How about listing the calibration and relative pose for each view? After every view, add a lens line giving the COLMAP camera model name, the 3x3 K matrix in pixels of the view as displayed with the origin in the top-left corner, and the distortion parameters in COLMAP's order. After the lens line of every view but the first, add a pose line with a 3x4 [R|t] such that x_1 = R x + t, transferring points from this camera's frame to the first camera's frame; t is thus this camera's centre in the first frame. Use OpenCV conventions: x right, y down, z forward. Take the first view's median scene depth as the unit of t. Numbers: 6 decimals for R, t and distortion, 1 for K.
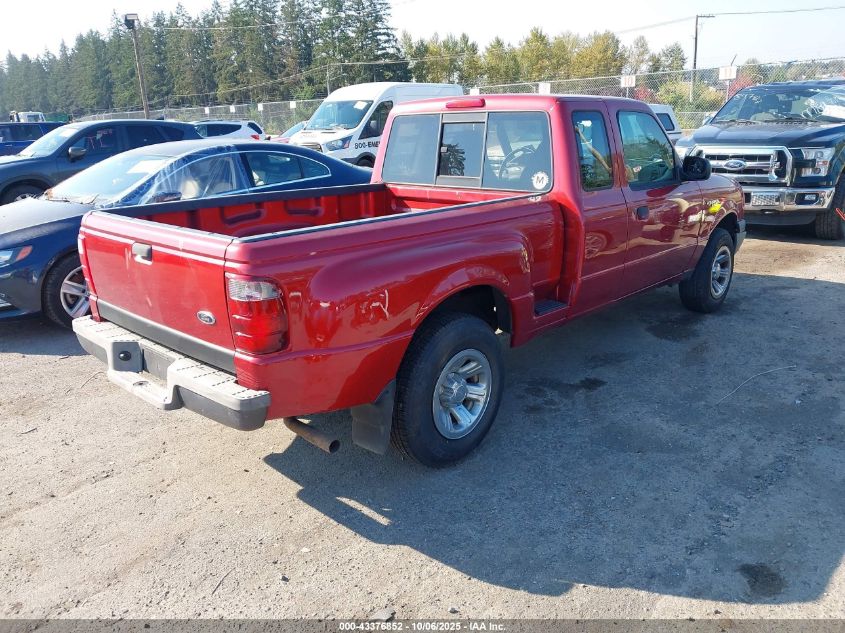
lens RADIAL K [[686.5, 0, 422.5], [0, 686.5, 316.5], [0, 0, 1]] dist [-0.000877, -0.001487]
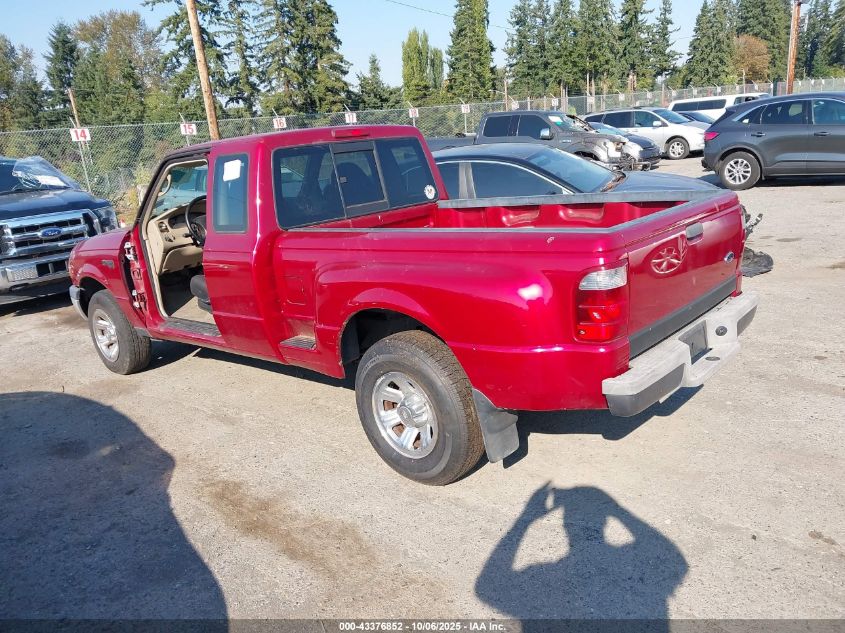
lens RADIAL K [[686.5, 0, 422.5], [0, 686.5, 316.5], [0, 0, 1]] dist [-0.000877, -0.001487]
pose [[-0.032358, -0.221558, 0.974610, -1.069208], [0.369471, 0.903397, 0.217636, -0.267341], [-0.928679, 0.367132, 0.052627, 1.021989]]
